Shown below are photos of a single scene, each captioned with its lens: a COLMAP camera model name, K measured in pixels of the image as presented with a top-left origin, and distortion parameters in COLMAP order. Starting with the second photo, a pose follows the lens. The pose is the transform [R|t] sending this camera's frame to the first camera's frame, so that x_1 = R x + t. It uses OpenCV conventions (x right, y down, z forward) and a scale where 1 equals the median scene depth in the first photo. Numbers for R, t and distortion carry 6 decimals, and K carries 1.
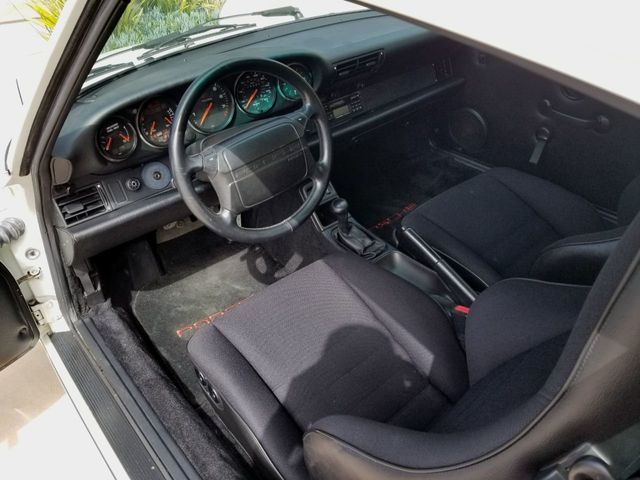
lens RADIAL K [[504.7, 0, 339.5], [0, 504.7, 233.6], [0, 0, 1]] dist [0.048236, -0.068333]
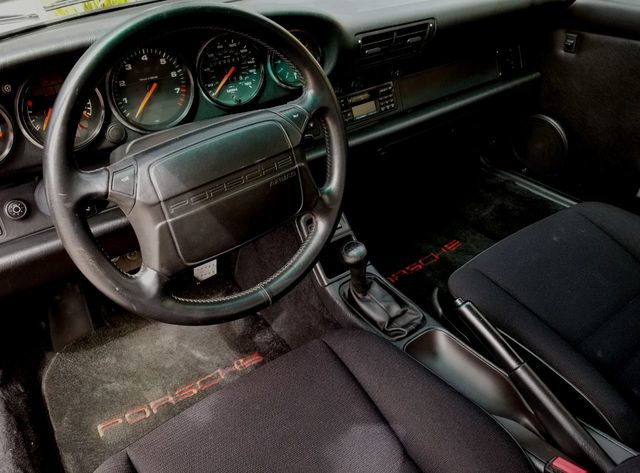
lens RADIAL K [[504.7, 0, 326.8], [0, 504.7, 205.7], [0, 0, 1]] dist [0.048236, -0.068333]
pose [[0.997058, 0.055224, -0.053161, -0.004234], [-0.058401, 0.996477, -0.060191, -0.078151], [0.049650, 0.063119, 0.996770, 0.371836]]
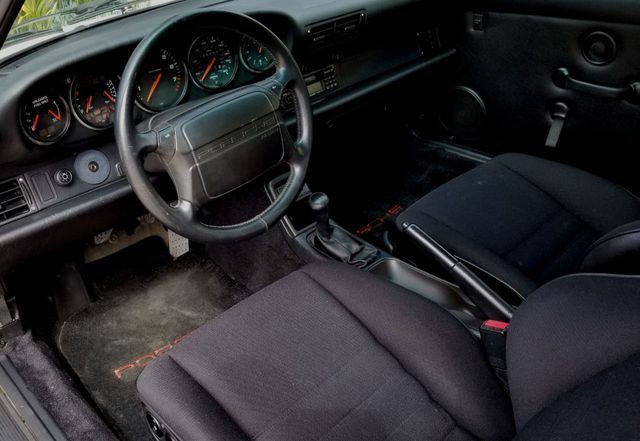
lens RADIAL K [[582.4, 0, 271.0], [0, 582.4, 221.8], [0, 0, 1]] dist [0.029161, 0.000000]
pose [[0.999377, -0.034701, -0.006500, -0.073613], [0.034058, 0.996102, -0.081370, 0.050194], [0.009298, 0.081098, 0.996663, 0.095195]]
